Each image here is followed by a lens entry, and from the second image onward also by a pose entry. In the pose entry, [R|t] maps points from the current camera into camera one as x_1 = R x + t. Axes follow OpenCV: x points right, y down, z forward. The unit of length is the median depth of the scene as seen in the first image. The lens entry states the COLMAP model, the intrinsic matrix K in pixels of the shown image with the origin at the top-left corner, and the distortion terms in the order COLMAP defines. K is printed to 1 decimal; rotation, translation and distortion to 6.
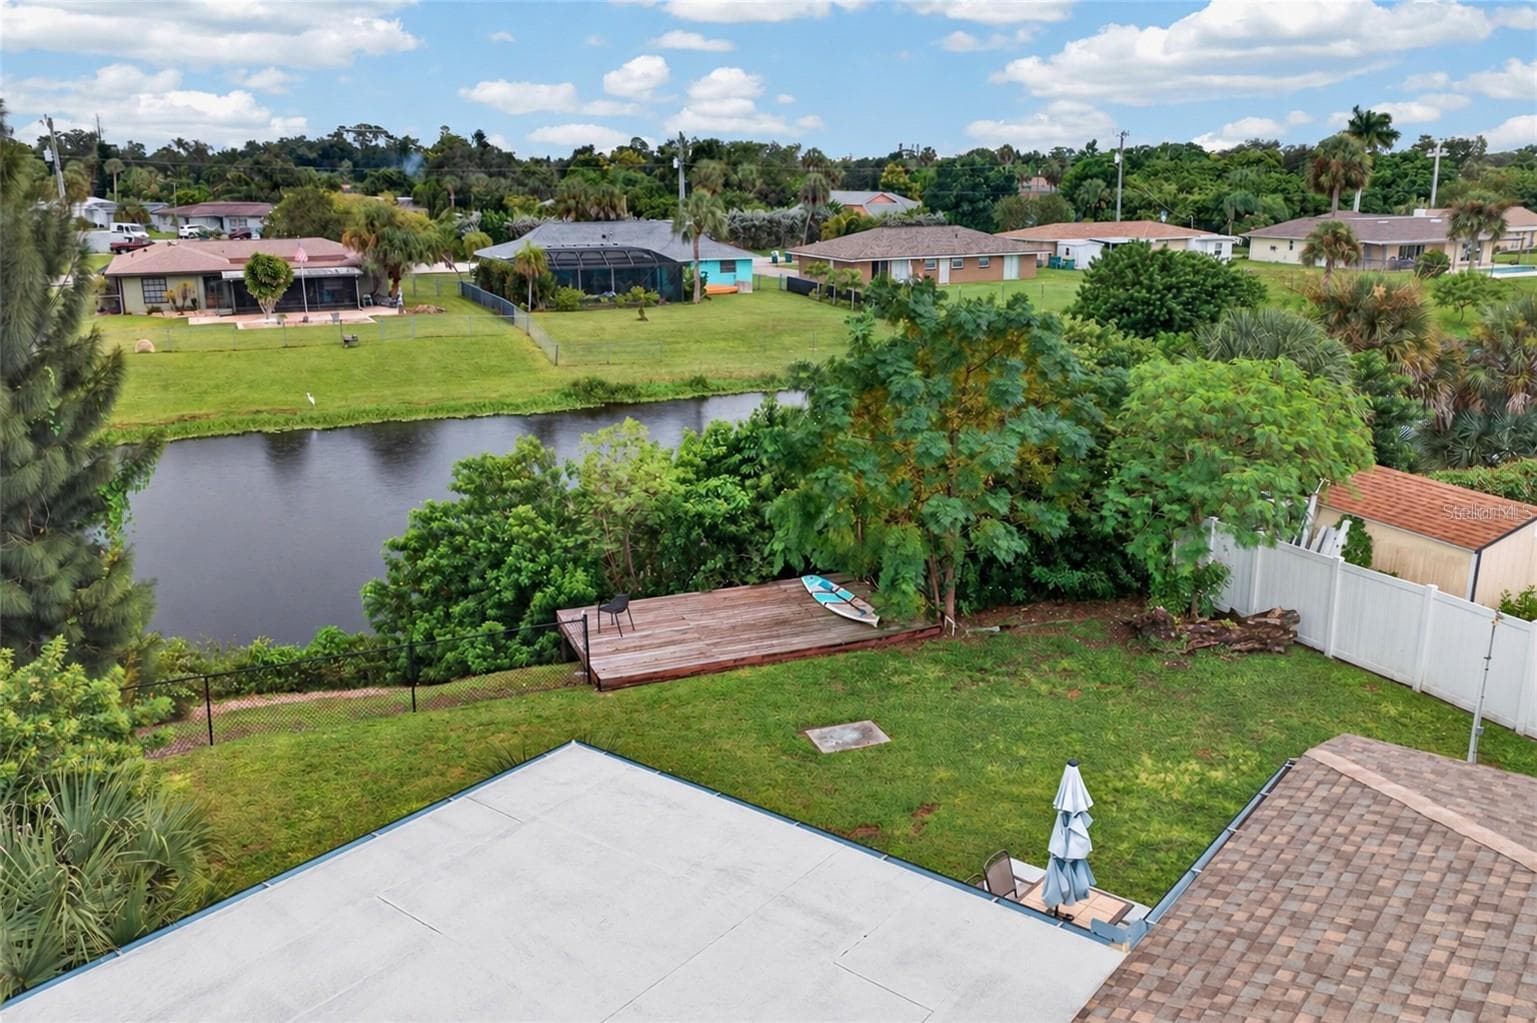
lens RADIAL K [[1298.4, 0, 767.0], [0, 1298.4, 533.1], [0, 0, 1]] dist [-0.008312, -0.000198]
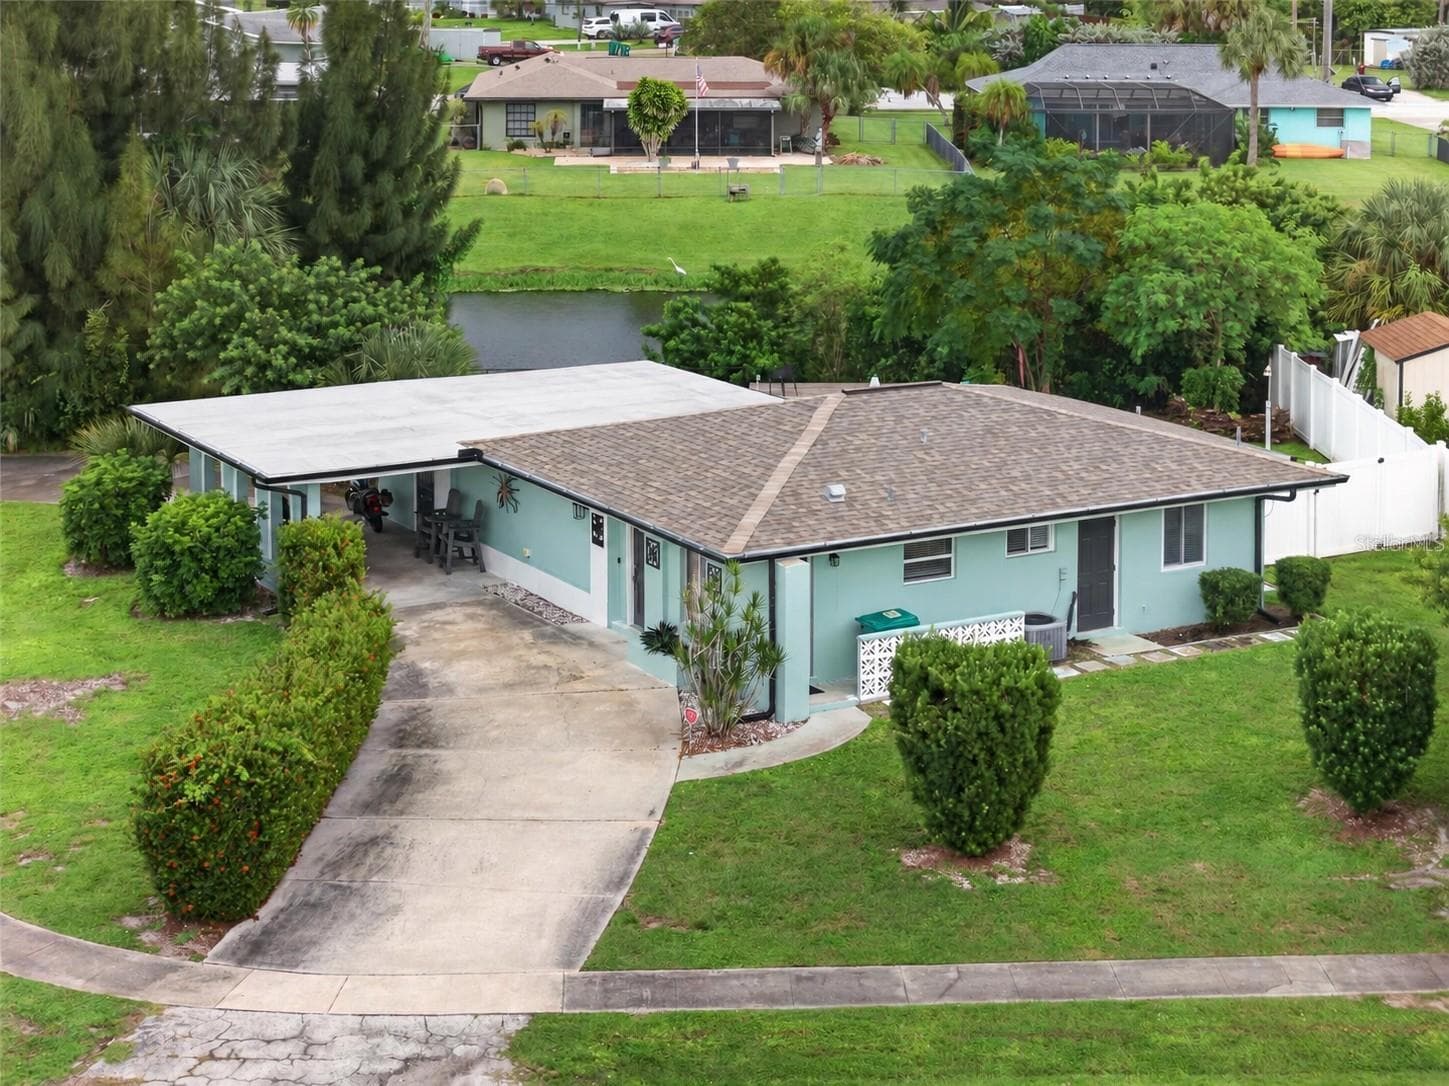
lens RADIAL K [[3002.3, 0, 724.5], [0, 3002.3, 543.0], [0, 0, 1]] dist [-0.109220, 0.347241]
pose [[0.927318, 0.086289, -0.364192, 0.299415], [-0.106434, 0.993683, -0.035568, 0.108749], [0.358823, 0.071745, 0.930644, -0.574285]]
